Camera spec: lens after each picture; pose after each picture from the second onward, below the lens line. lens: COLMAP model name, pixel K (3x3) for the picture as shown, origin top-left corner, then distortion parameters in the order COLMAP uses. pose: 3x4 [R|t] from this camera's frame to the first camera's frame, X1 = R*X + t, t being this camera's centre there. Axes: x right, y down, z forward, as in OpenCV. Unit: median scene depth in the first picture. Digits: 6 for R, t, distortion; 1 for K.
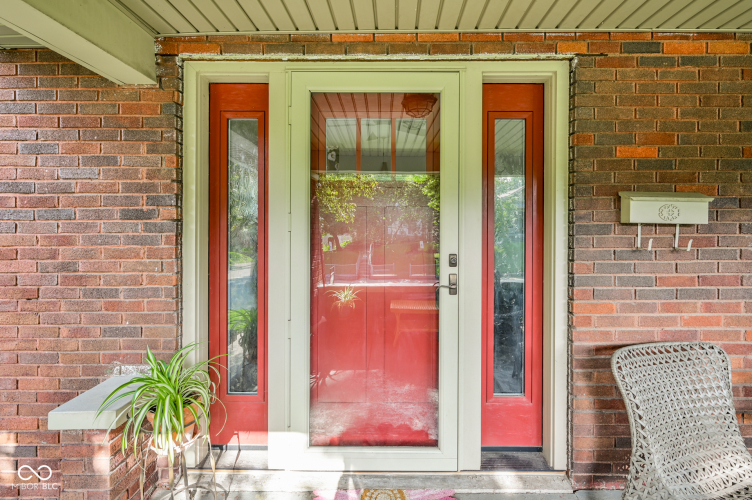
lens RADIAL K [[341.7, 0, 373.9], [0, 341.7, 226.5], [0, 0, 1]] dist [0.003907, -0.000066]
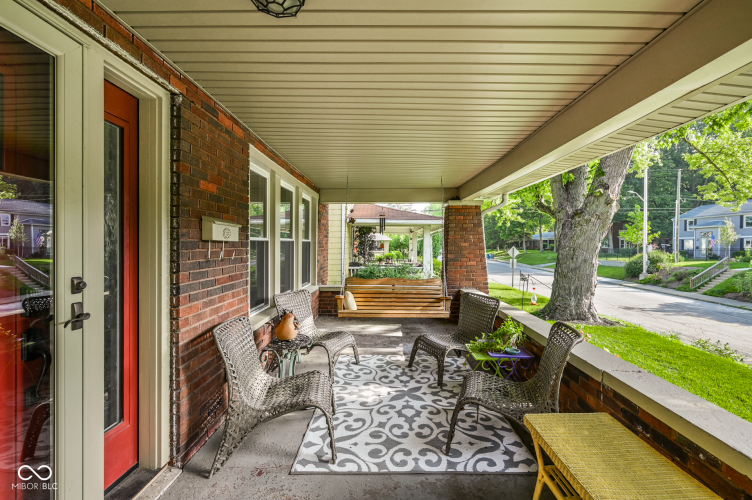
lens RADIAL K [[341.7, 0, 379.4], [0, 341.7, 247.6], [0, 0, 1]] dist [0.003907, -0.000066]
pose [[0.015739, -0.008862, 0.999837, -0.549113], [-0.003307, 0.999955, 0.008915, 0.004734], [-0.999871, -0.003447, 0.015709, 0.309048]]
